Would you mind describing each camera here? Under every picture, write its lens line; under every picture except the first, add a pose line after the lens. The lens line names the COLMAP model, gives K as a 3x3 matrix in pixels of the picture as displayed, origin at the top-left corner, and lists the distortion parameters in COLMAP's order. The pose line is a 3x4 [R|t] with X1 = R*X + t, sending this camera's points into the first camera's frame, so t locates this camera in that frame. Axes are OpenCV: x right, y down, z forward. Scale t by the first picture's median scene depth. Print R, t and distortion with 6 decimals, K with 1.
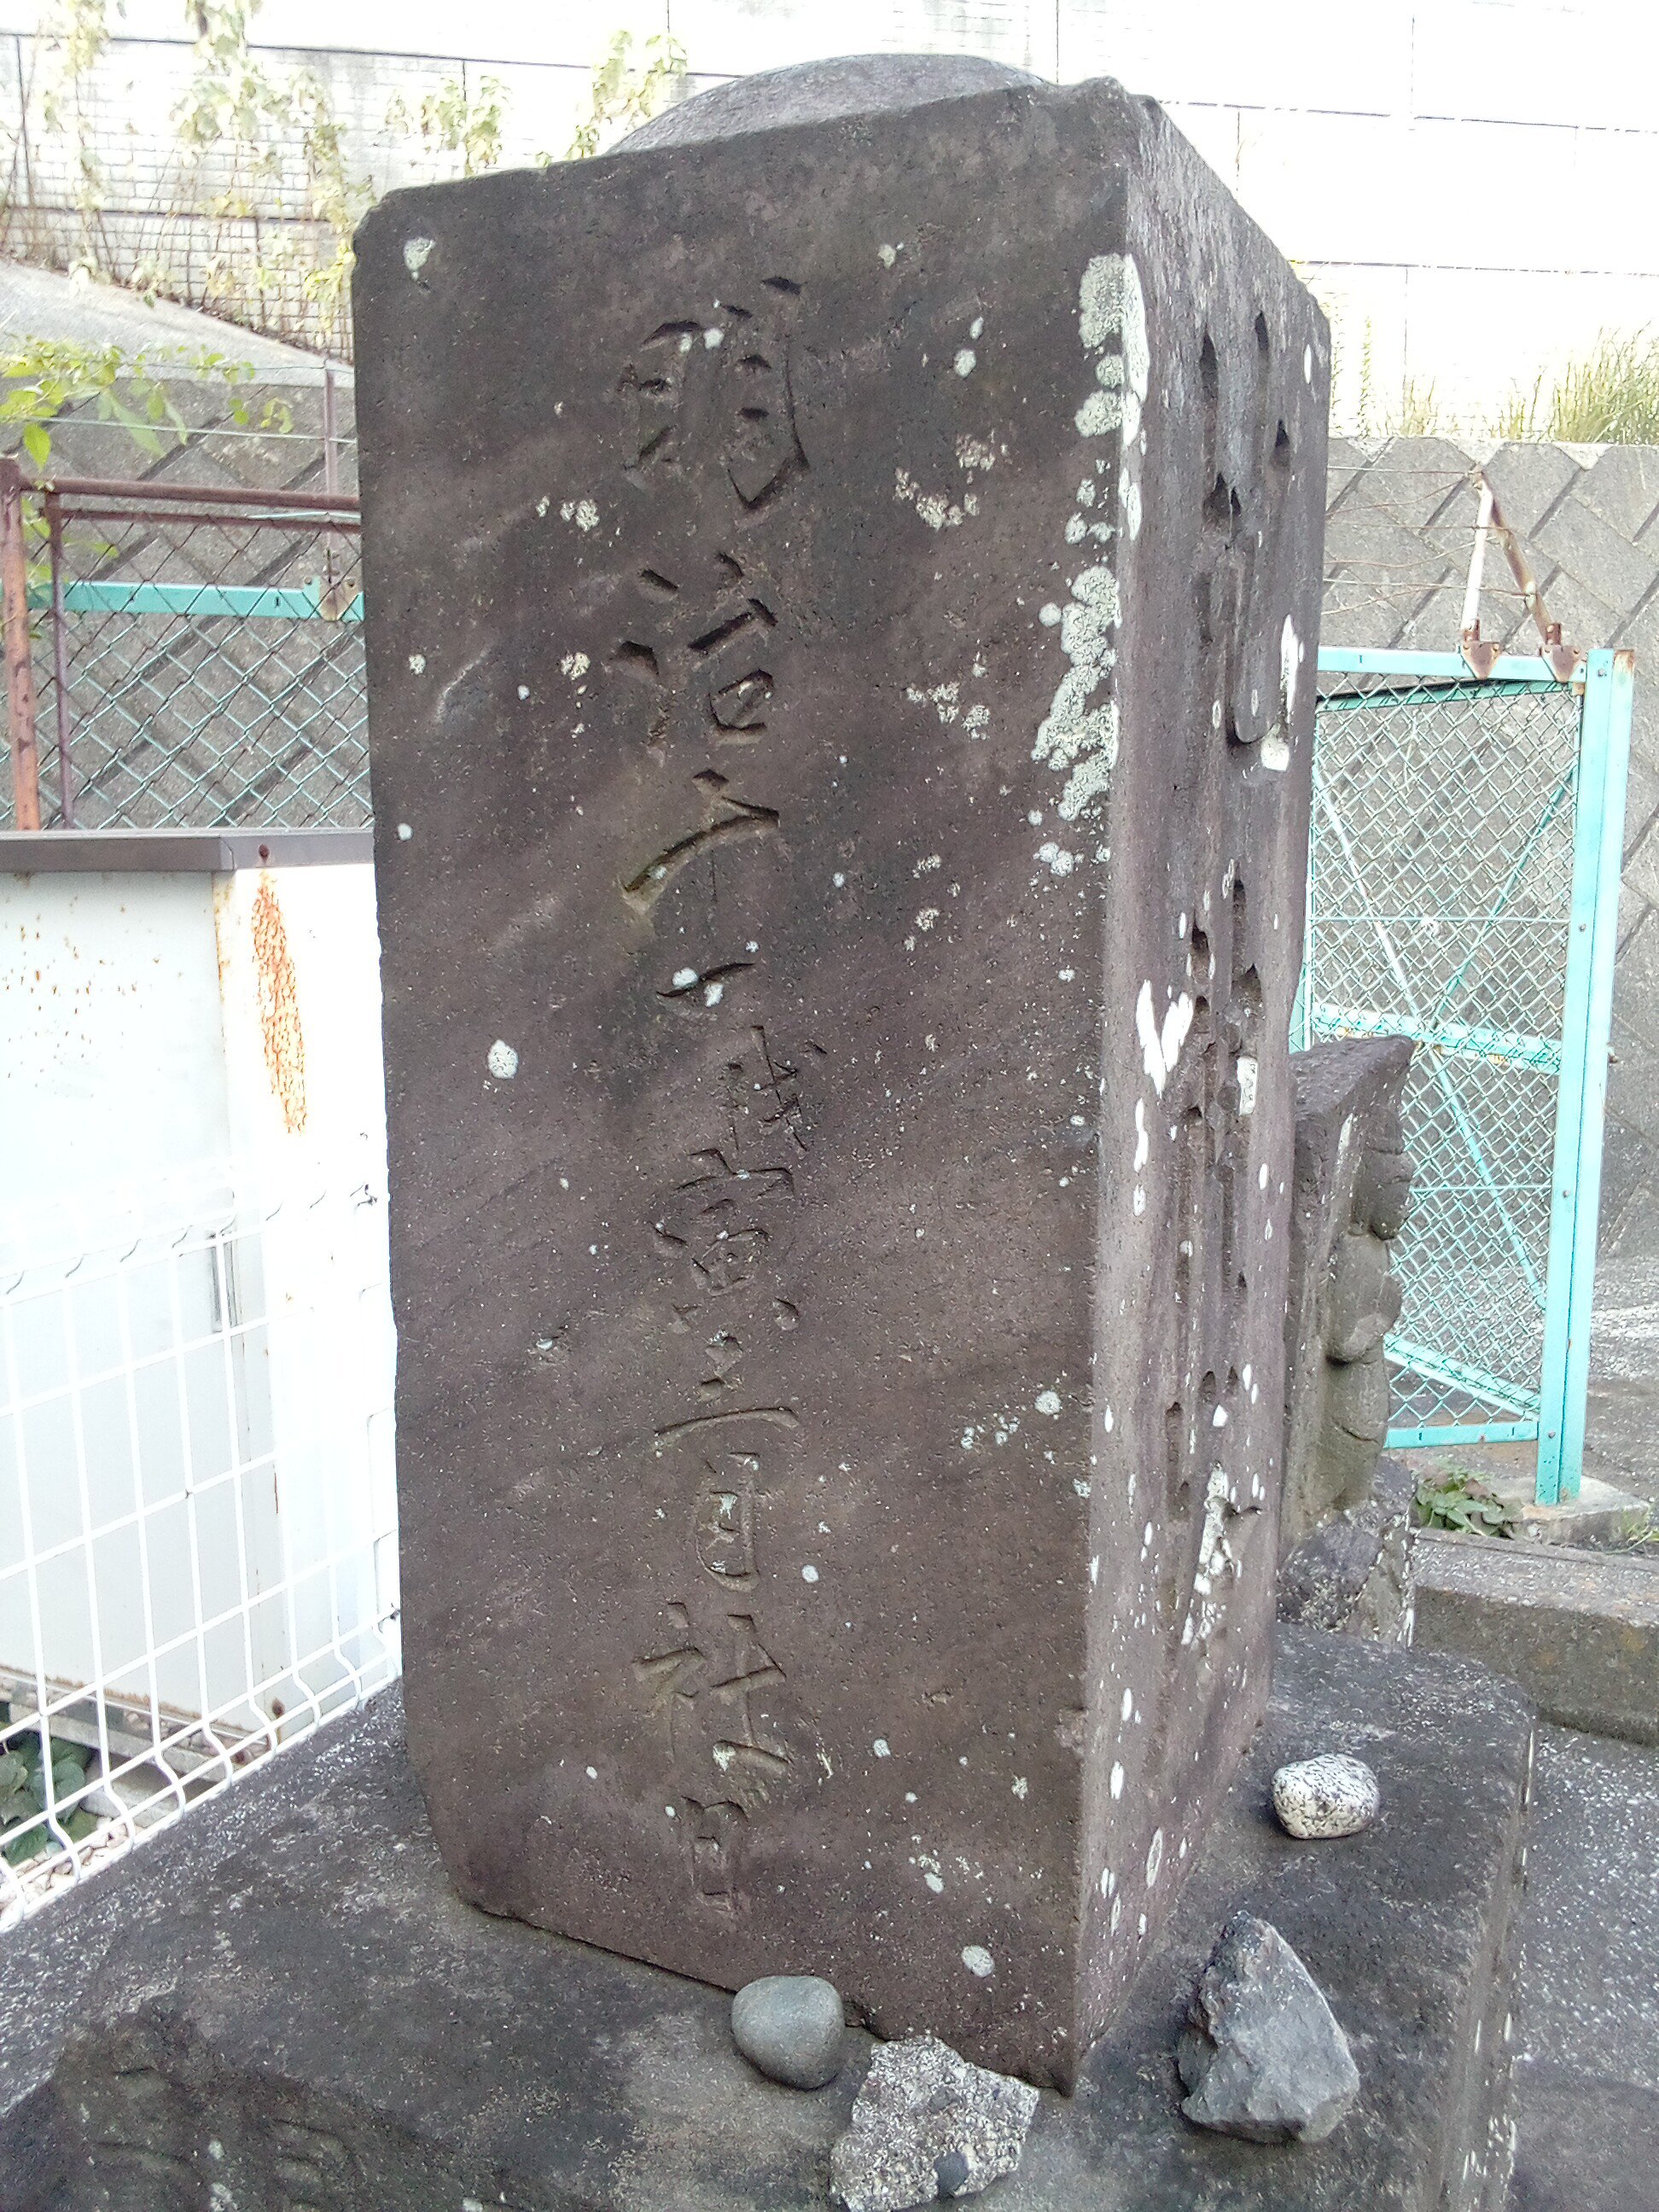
lens RADIAL K [[1846.1, 0, 829.5], [0, 1846.1, 1106.0], [0, 0, 1]] dist [-0.001808, -0.009579]
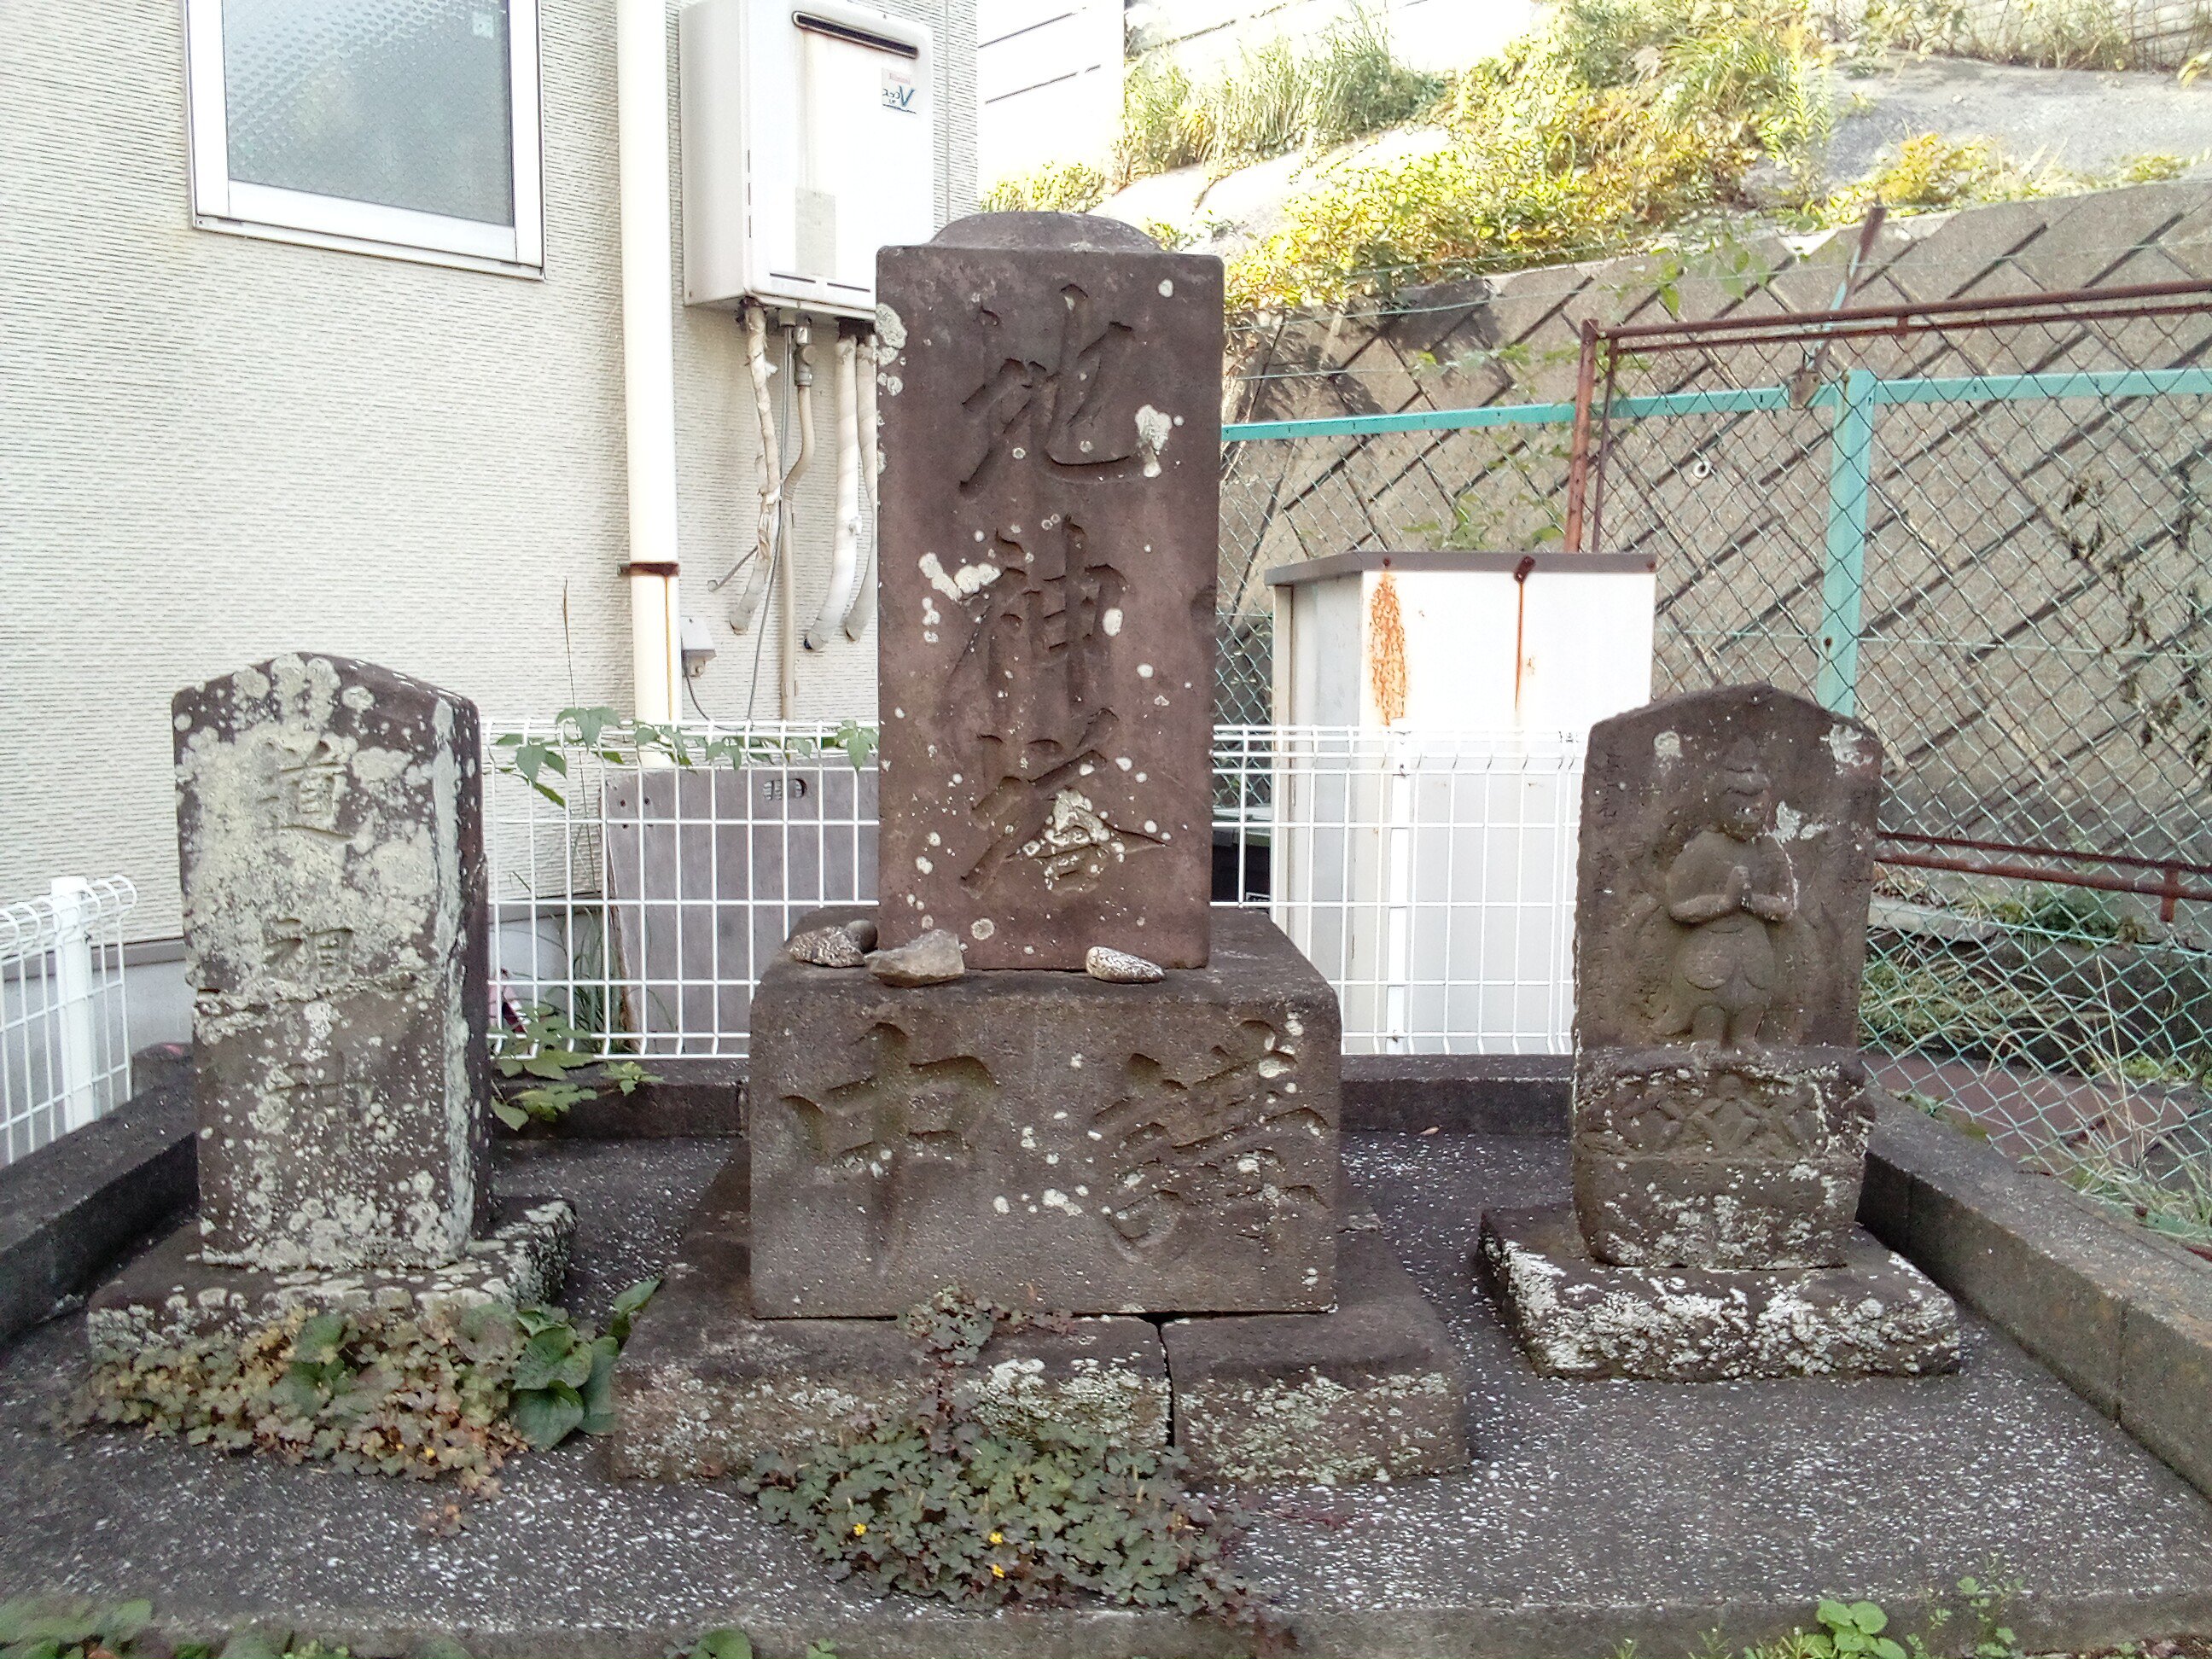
lens RADIAL K [[1846.1, 0, 1106.0], [0, 1846.1, 829.5], [0, 0, 1]] dist [-0.001808, -0.009579]
pose [[0.484875, 0.117408, -0.866667, 1.035894], [-0.155766, 0.986698, 0.046522, 0.063838], [0.860600, 0.112440, 0.496714, -0.026621]]
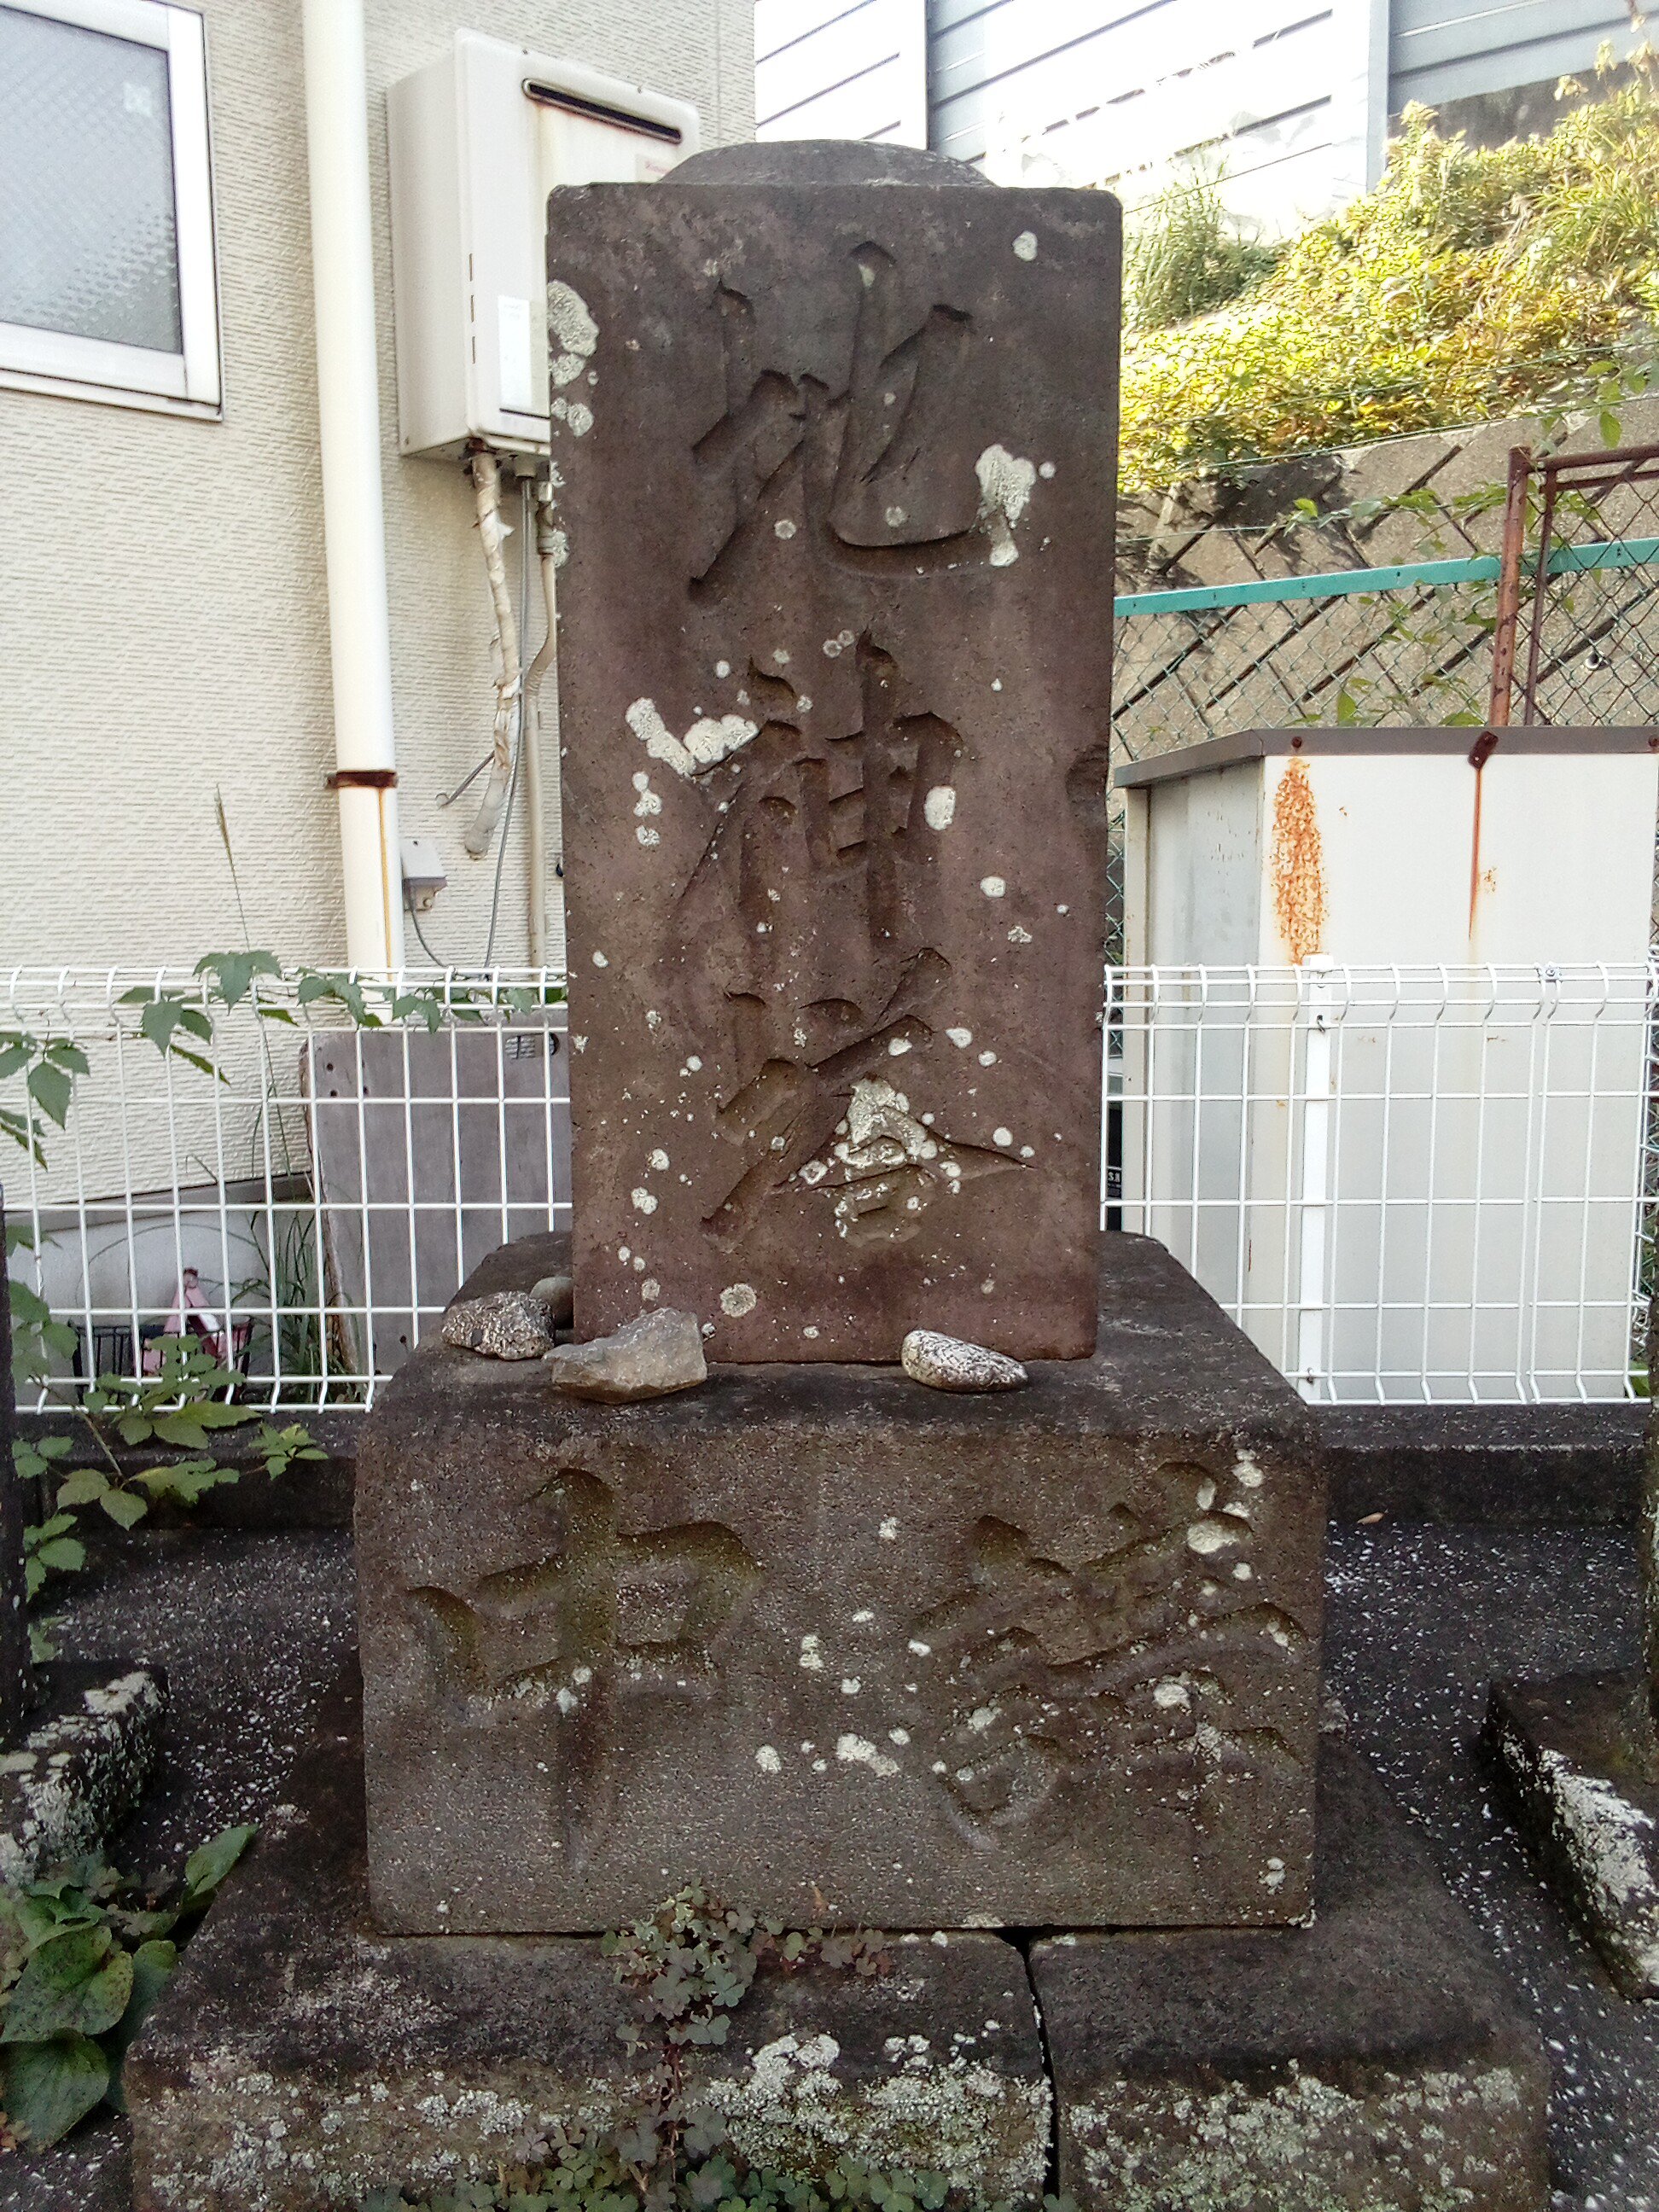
lens RADIAL K [[1839.1, 0, 848.1], [0, 1839.1, 1134.5], [0, 0, 1]] dist [0.056933, -0.092096]
pose [[0.454877, 0.147015, -0.878336, 0.684650], [-0.144412, 0.985403, 0.090148, 0.055131], [0.878768, 0.085836, 0.469468, 0.162253]]
